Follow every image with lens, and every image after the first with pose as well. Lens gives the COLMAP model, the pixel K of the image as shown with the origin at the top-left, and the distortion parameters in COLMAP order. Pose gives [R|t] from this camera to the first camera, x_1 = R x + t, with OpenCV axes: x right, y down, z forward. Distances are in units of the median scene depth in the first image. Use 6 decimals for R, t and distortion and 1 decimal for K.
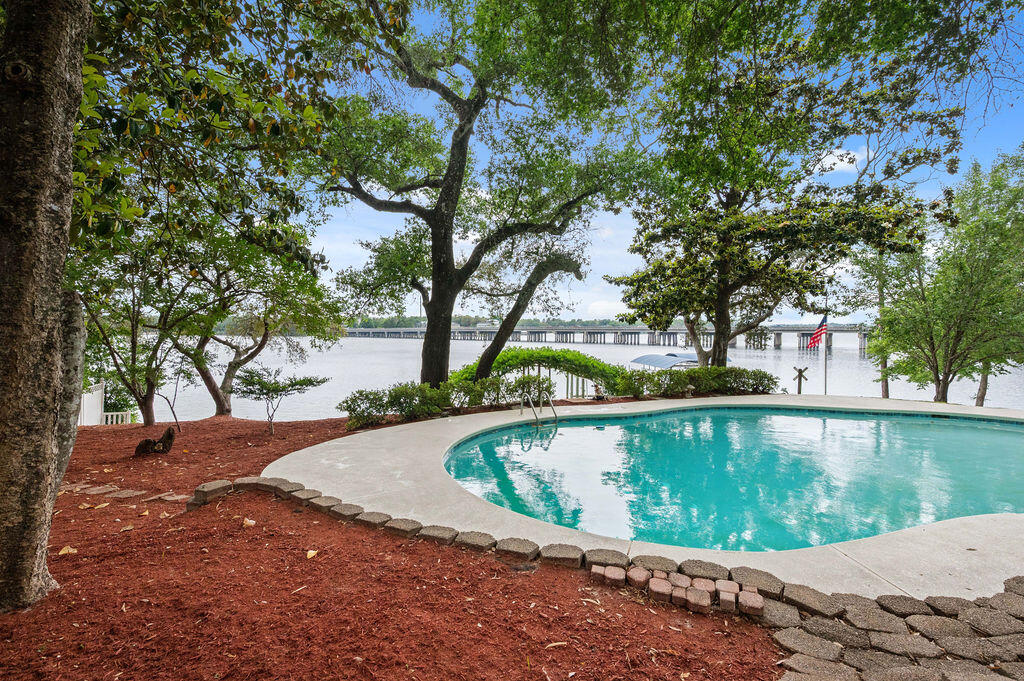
lens RADIAL K [[488.1, 0, 514.1], [0, 488.1, 342.0], [0, 0, 1]] dist [0.003816, -0.000173]
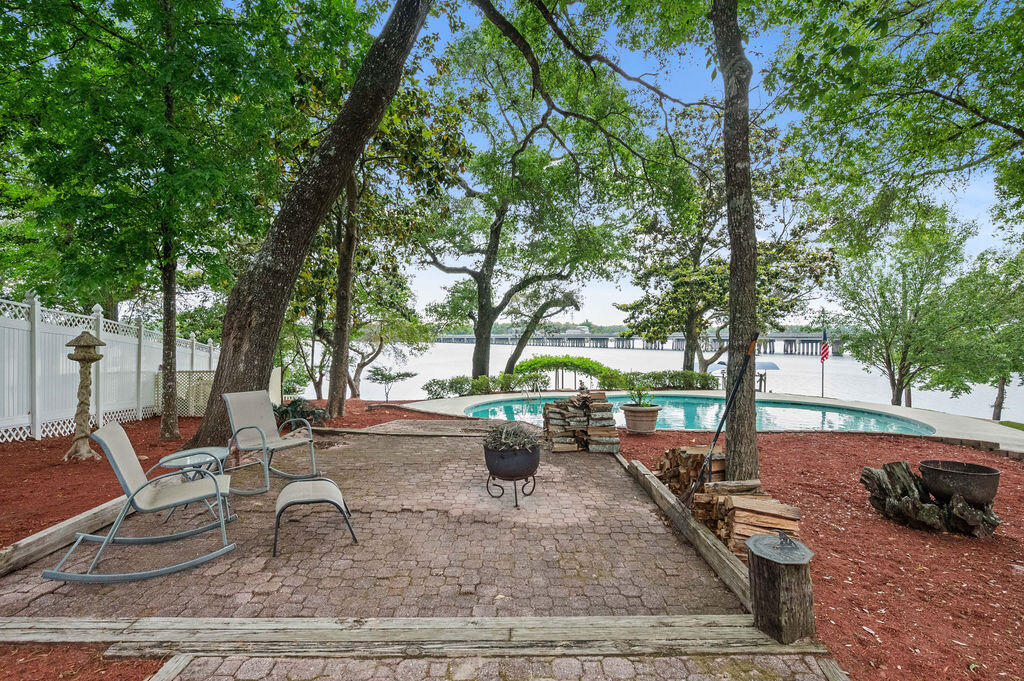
lens RADIAL K [[488.1, 0, 514.1], [0, 488.1, 342.0], [0, 0, 1]] dist [0.003816, -0.000173]
pose [[0.982002, 0.004198, -0.188826, 0.234256], [-0.006450, 0.999915, -0.011315, -0.014337], [0.188762, 0.012329, 0.981945, -0.530718]]
